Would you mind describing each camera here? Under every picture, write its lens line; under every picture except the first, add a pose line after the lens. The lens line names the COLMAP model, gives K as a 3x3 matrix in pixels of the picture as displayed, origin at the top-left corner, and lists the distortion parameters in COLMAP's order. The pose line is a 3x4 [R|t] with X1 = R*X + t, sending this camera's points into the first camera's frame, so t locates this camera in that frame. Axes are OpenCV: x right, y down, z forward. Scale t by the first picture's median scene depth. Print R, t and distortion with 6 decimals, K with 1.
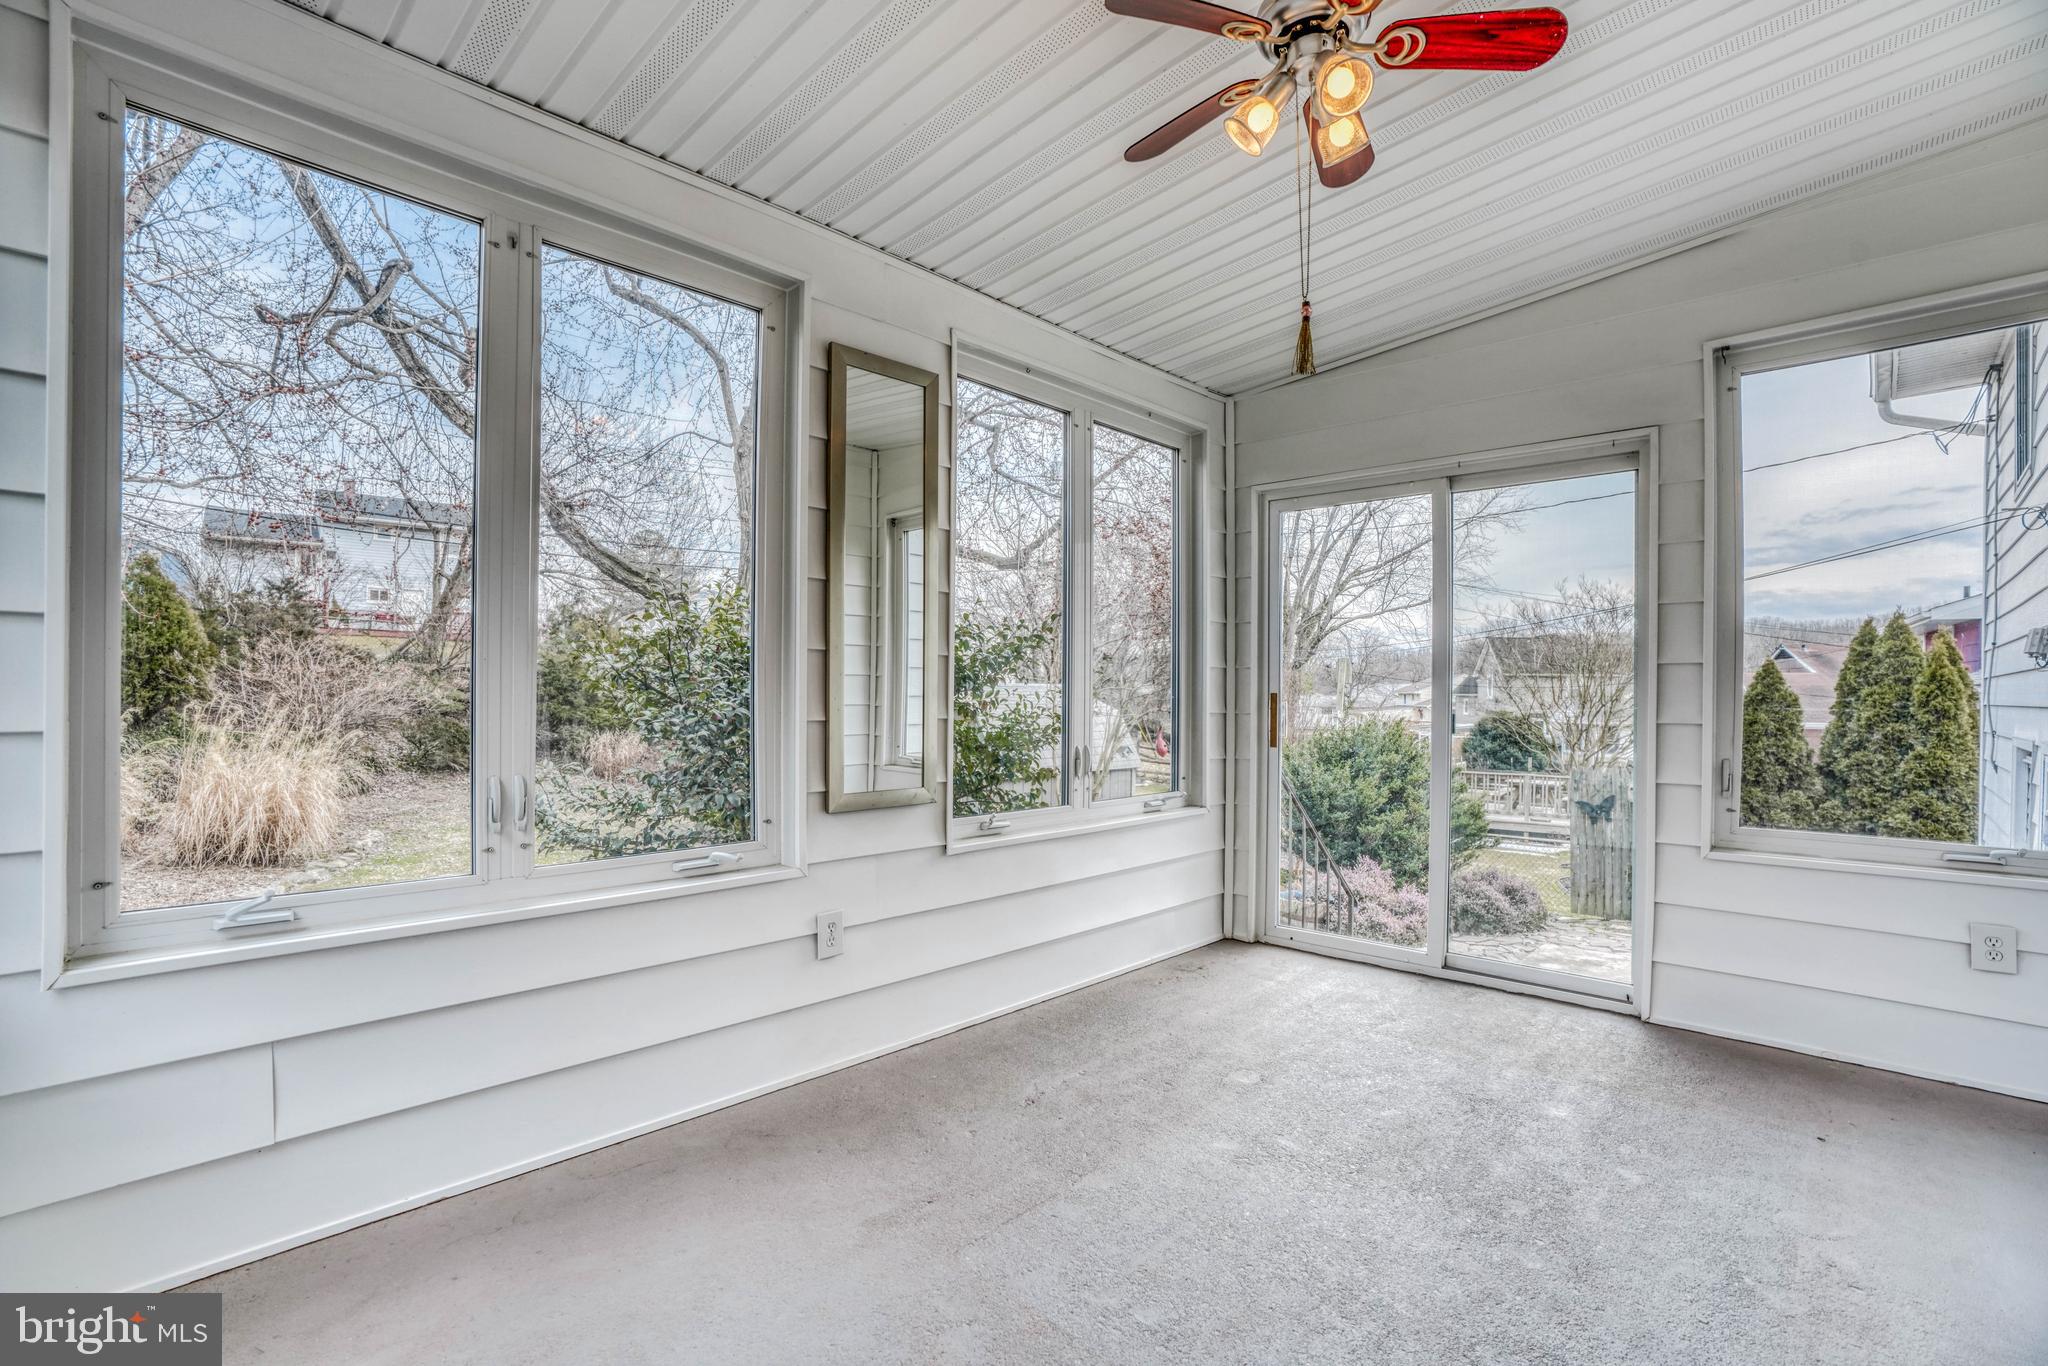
lens RADIAL K [[942.6, 0, 1015.7], [0, 942.6, 687.4], [0, 0, 1]] dist [-0.063106, 0.019384]
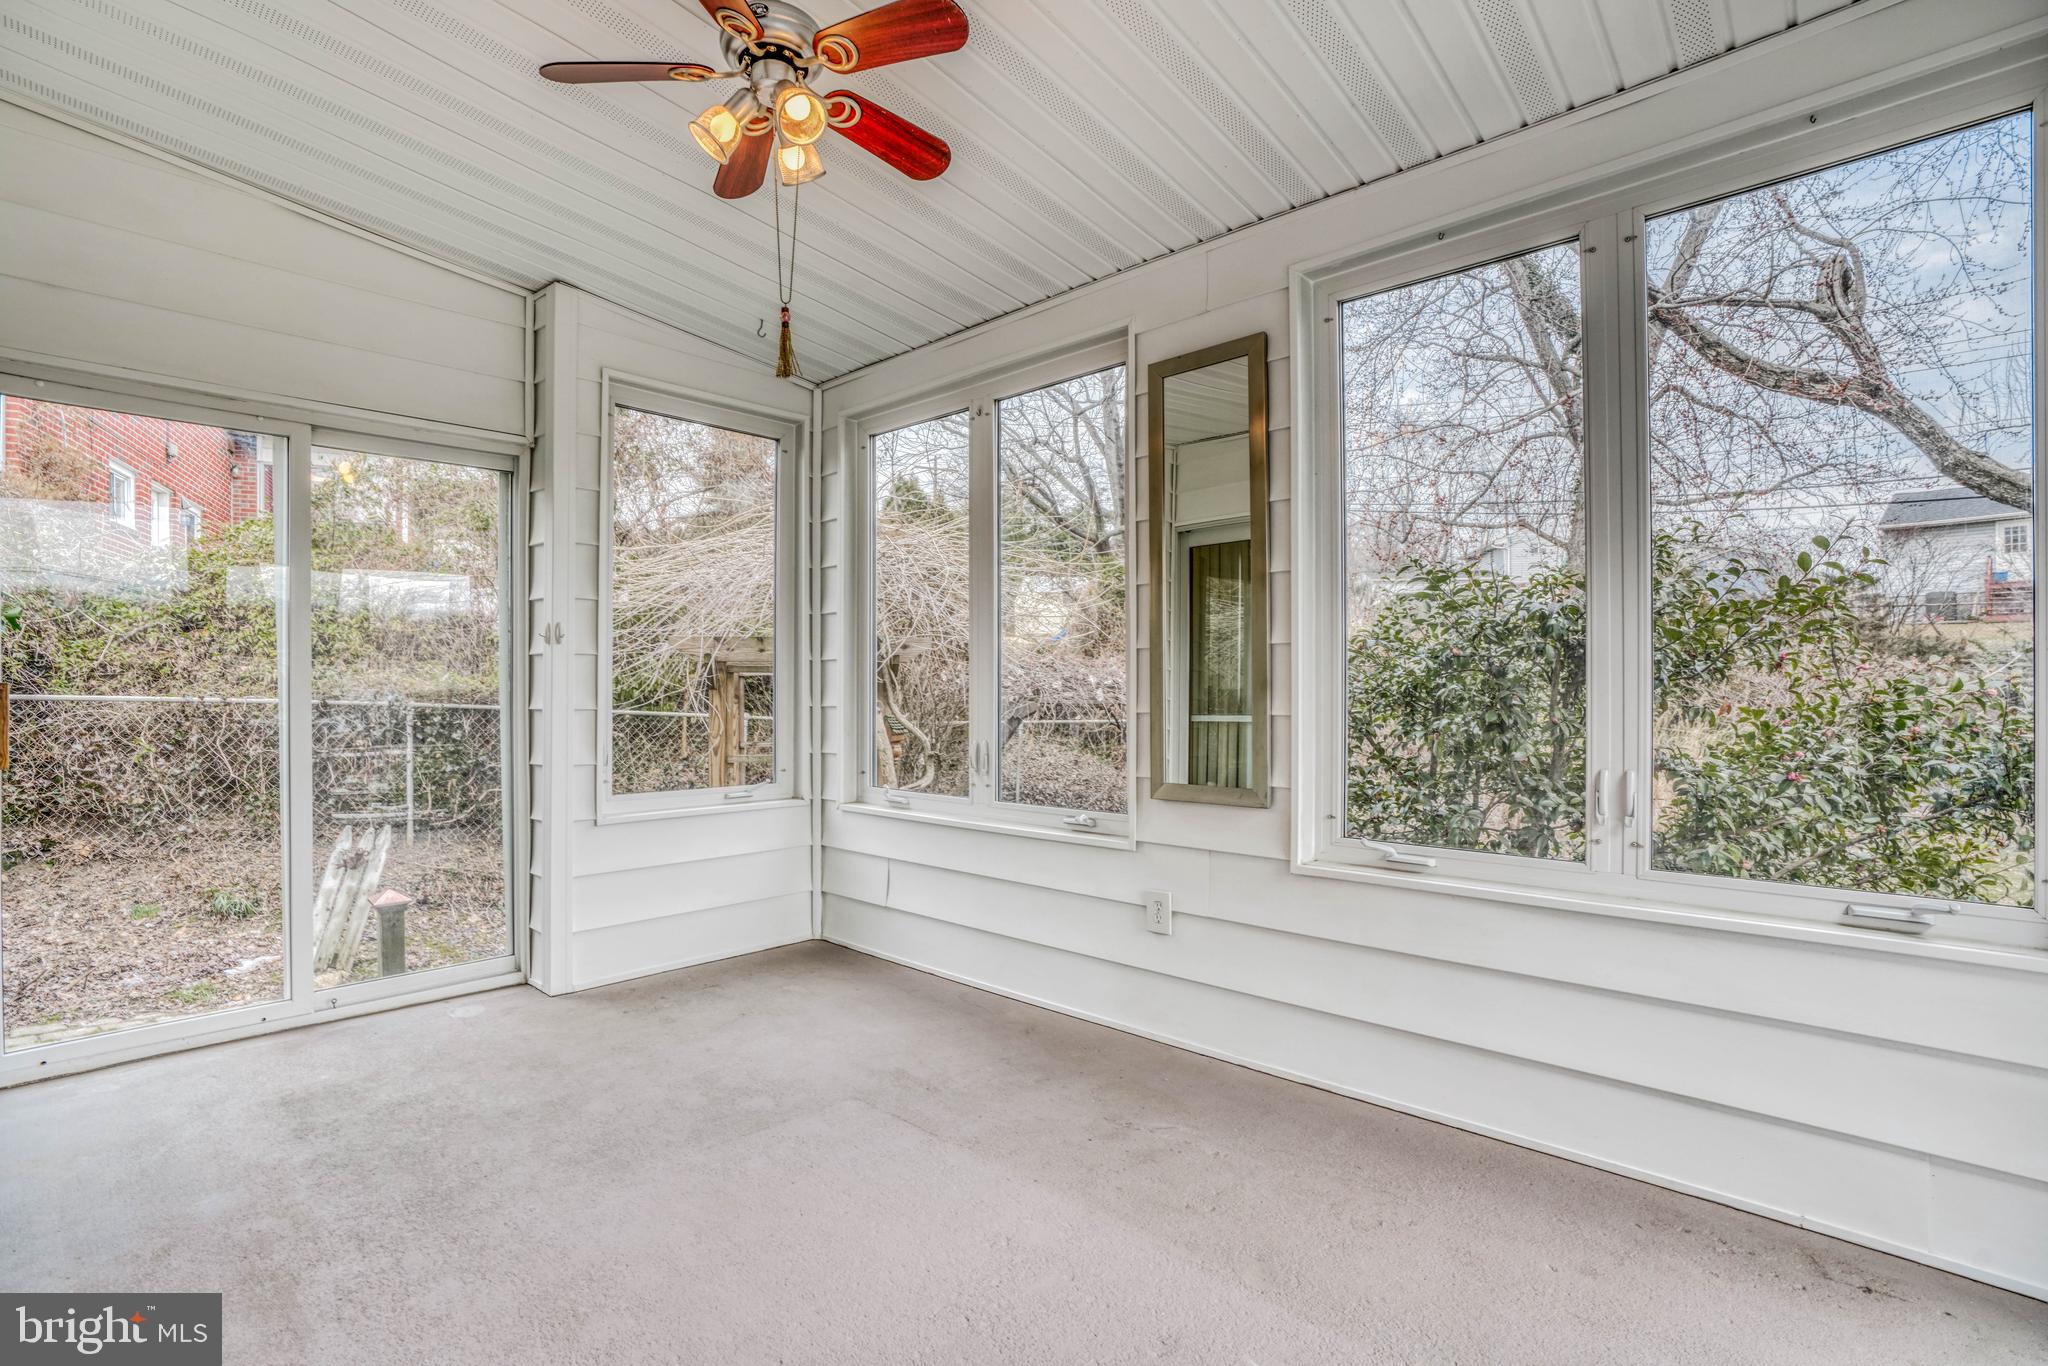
lens RADIAL K [[945.5, 0, 988.8], [0, 945.5, 685.0], [0, 0, 1]] dist [-0.066069, 0.019682]
pose [[0.008882, -0.013997, -0.999863, 0.935050], [0.001144, 0.999902, -0.013988, 0.020844], [0.999960, -0.001020, 0.008898, 0.848099]]
